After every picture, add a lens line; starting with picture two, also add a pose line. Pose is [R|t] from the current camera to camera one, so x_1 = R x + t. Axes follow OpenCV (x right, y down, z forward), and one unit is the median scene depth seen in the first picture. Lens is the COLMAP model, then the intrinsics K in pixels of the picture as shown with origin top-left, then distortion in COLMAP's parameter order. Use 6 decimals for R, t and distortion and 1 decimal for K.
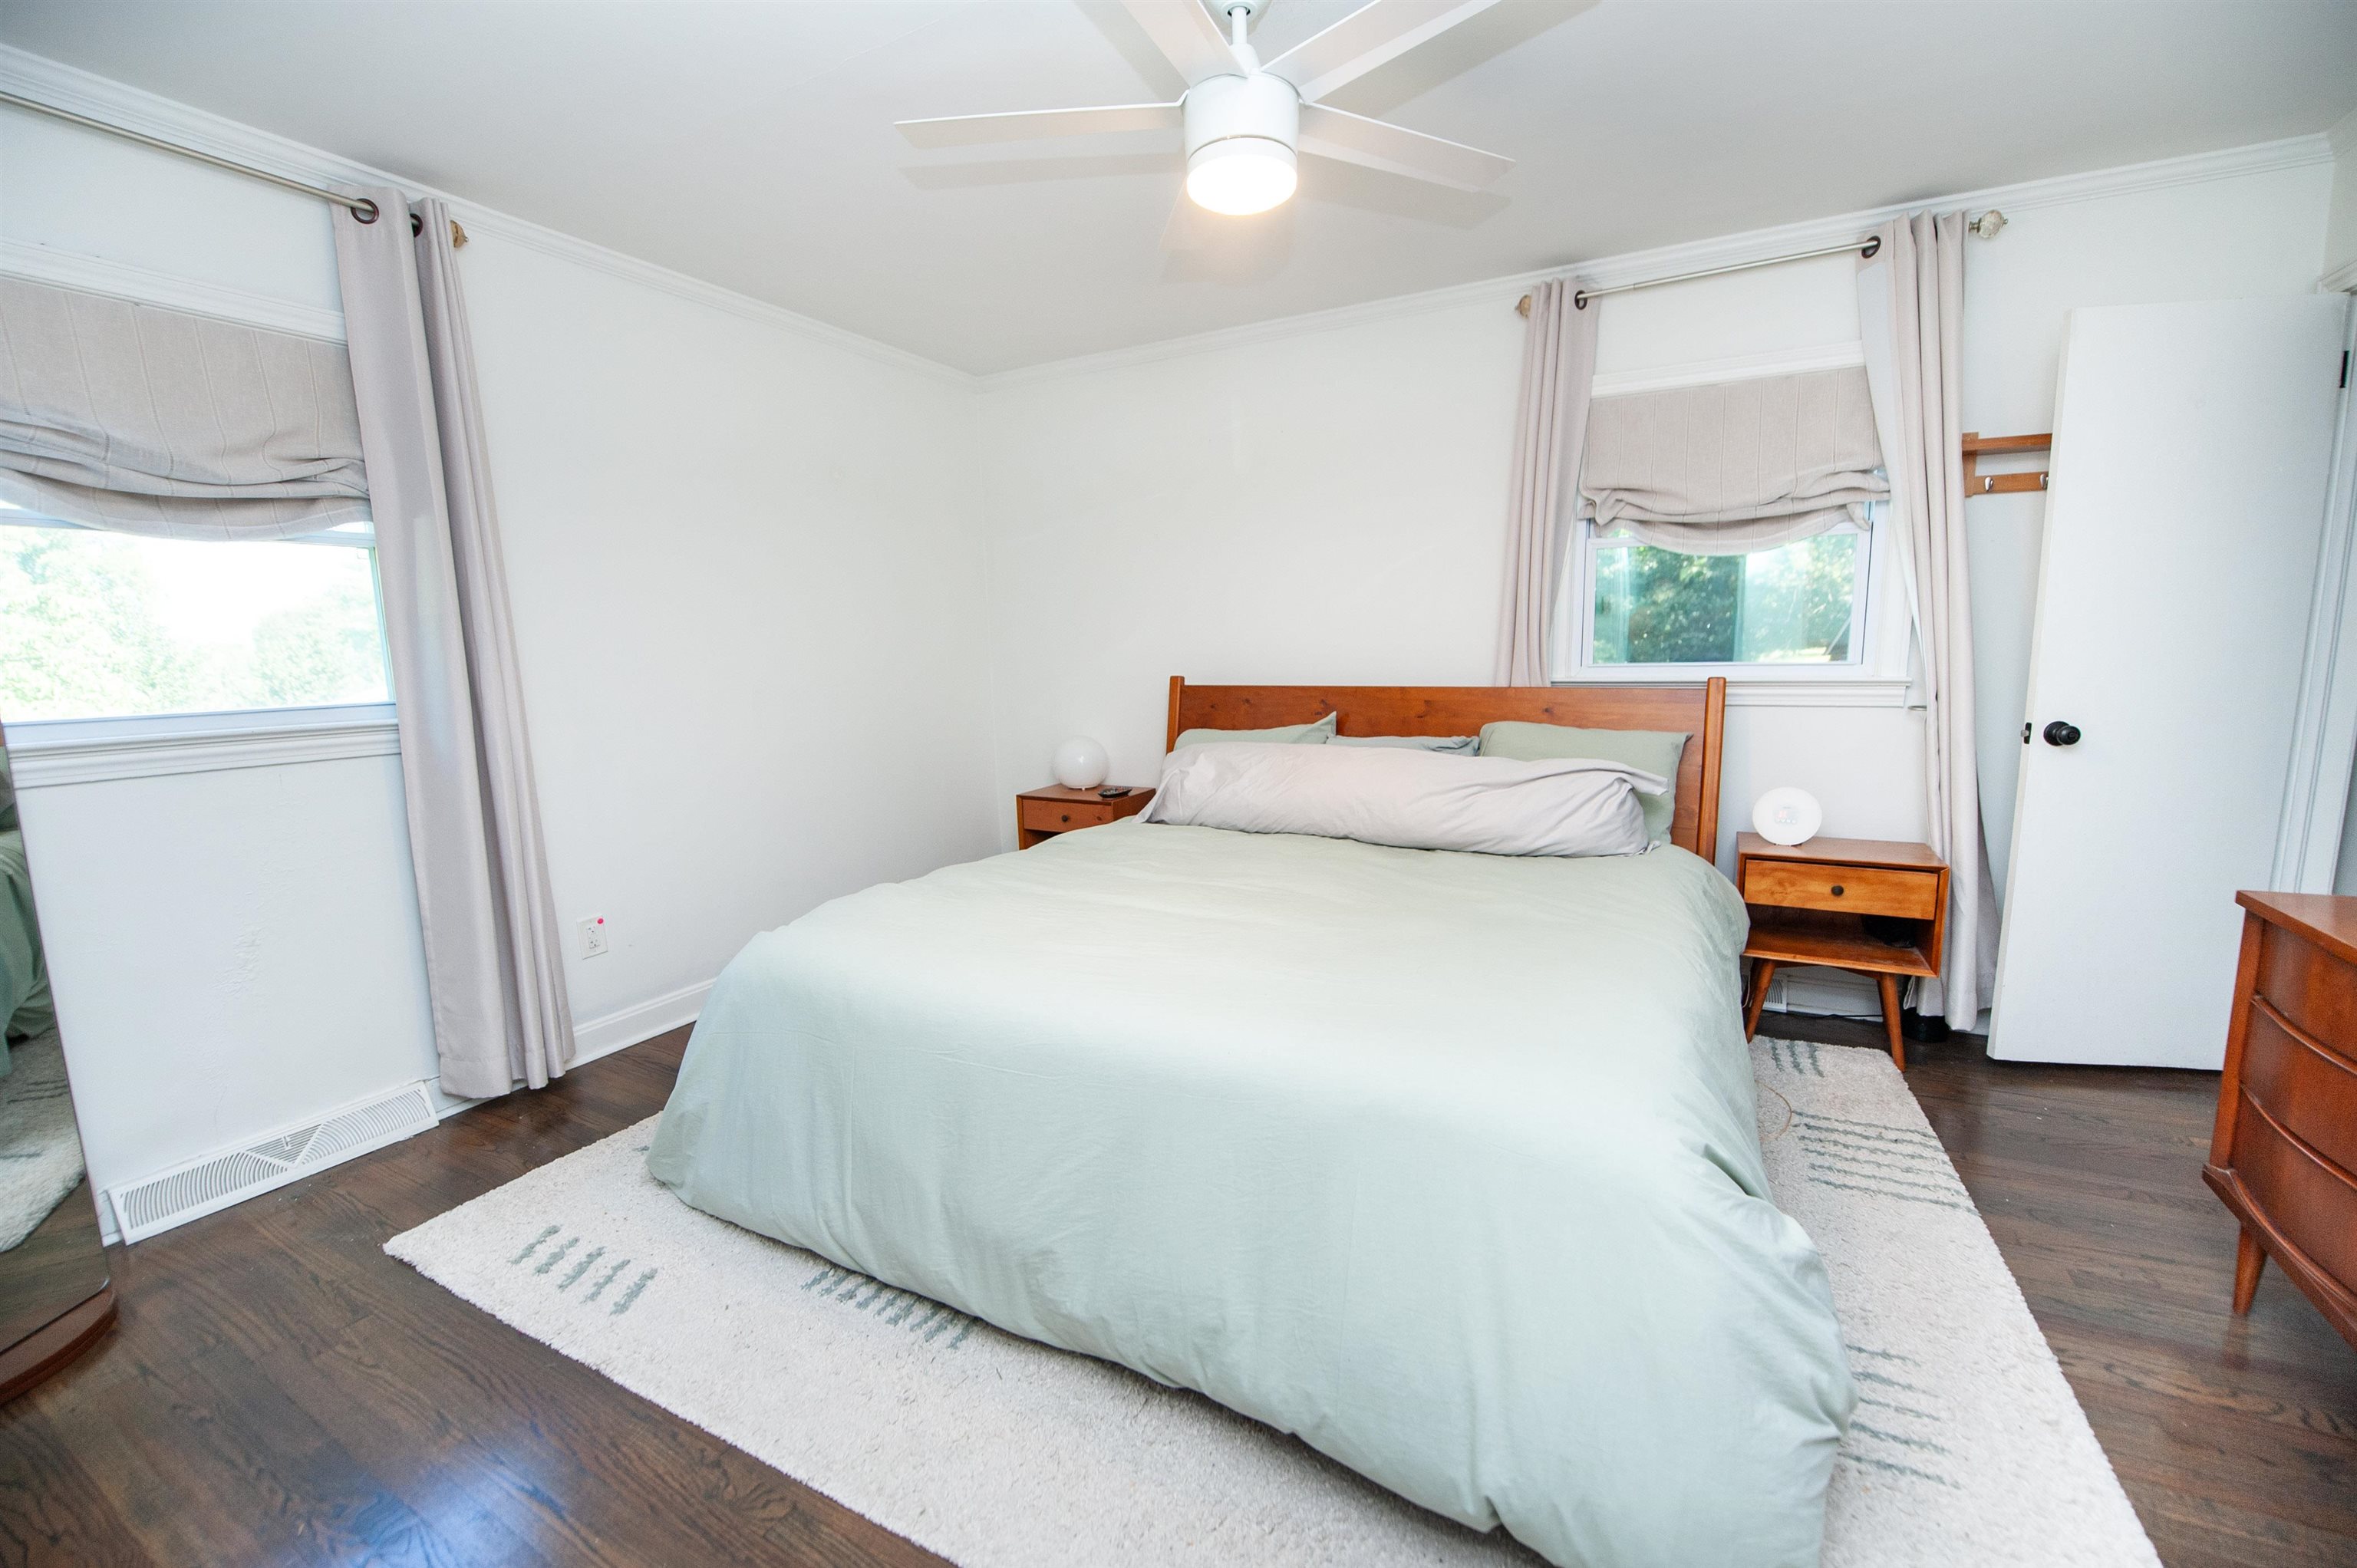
lens RADIAL K [[943.4, 0, 1189.5], [0, 943.4, 788.1], [0, 0, 1]] dist [-0.020906, -0.000604]
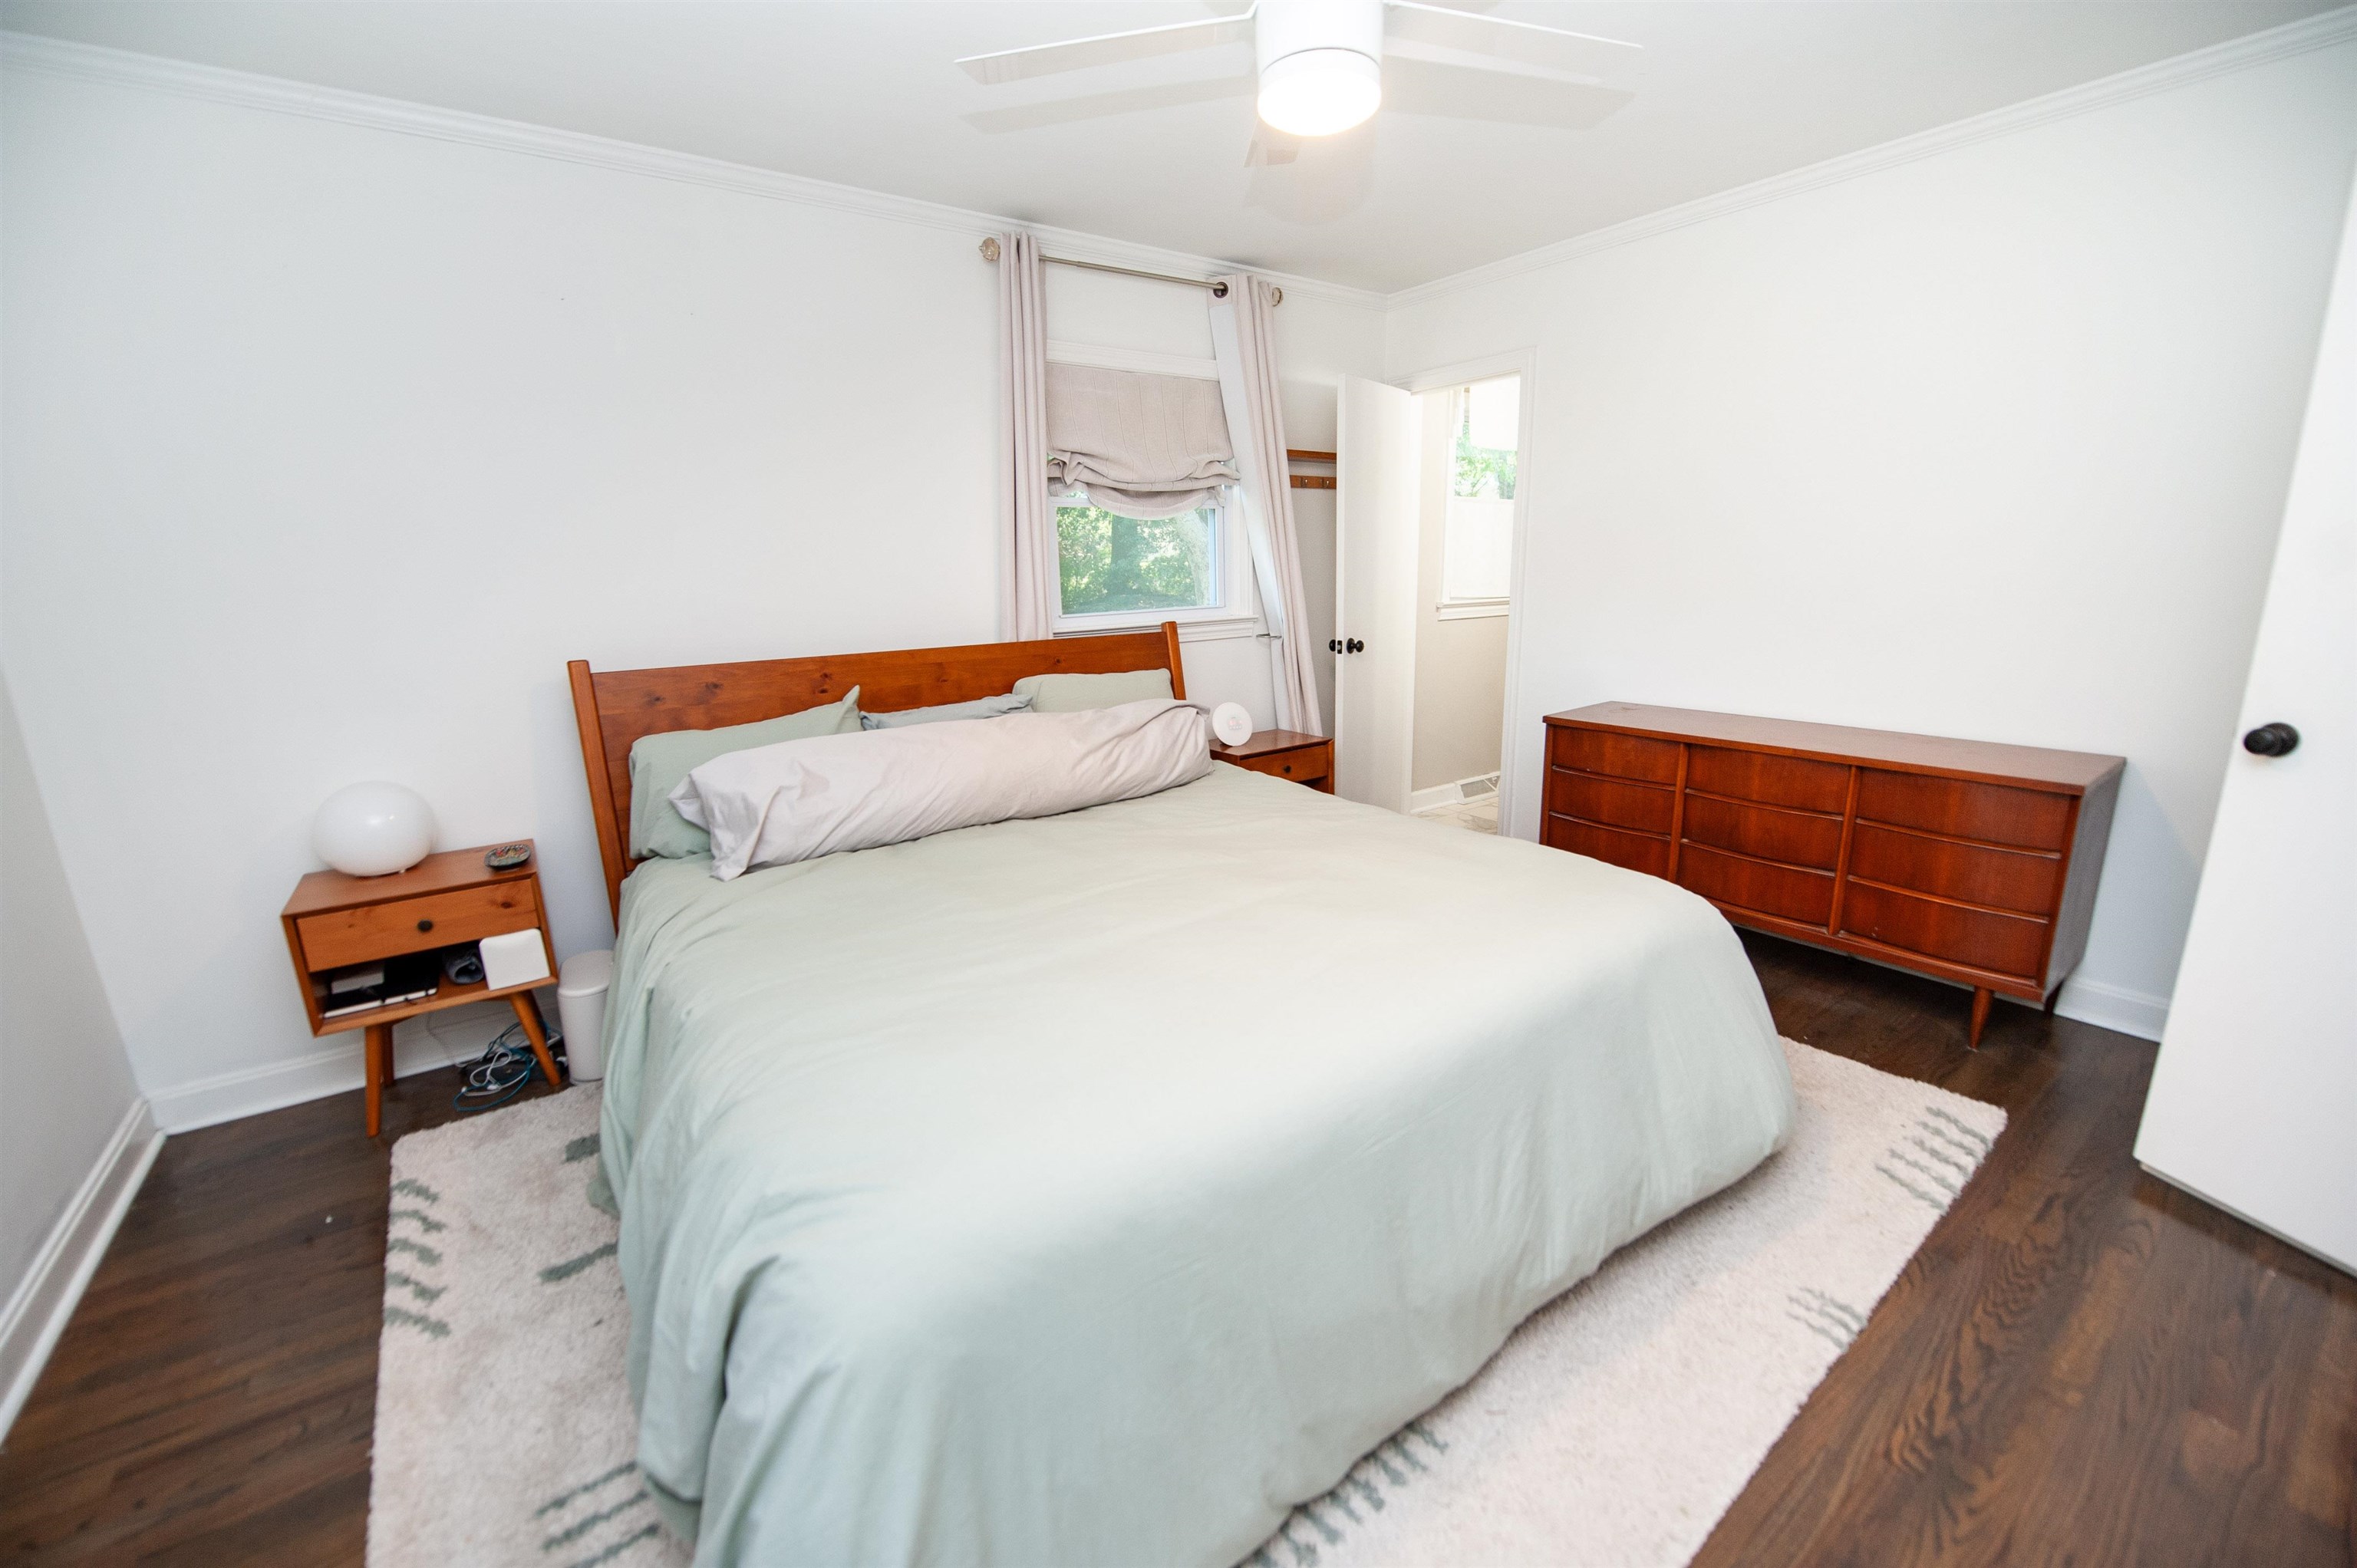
lens RADIAL K [[943.4, 0, 1189.5], [0, 943.4, 788.1], [0, 0, 1]] dist [-0.020906, -0.000604]
pose [[0.438413, -0.197528, 0.876799, -0.563196], [0.151986, 0.977794, 0.144285, -0.082013], [-0.885830, 0.070005, 0.458699, 0.444864]]
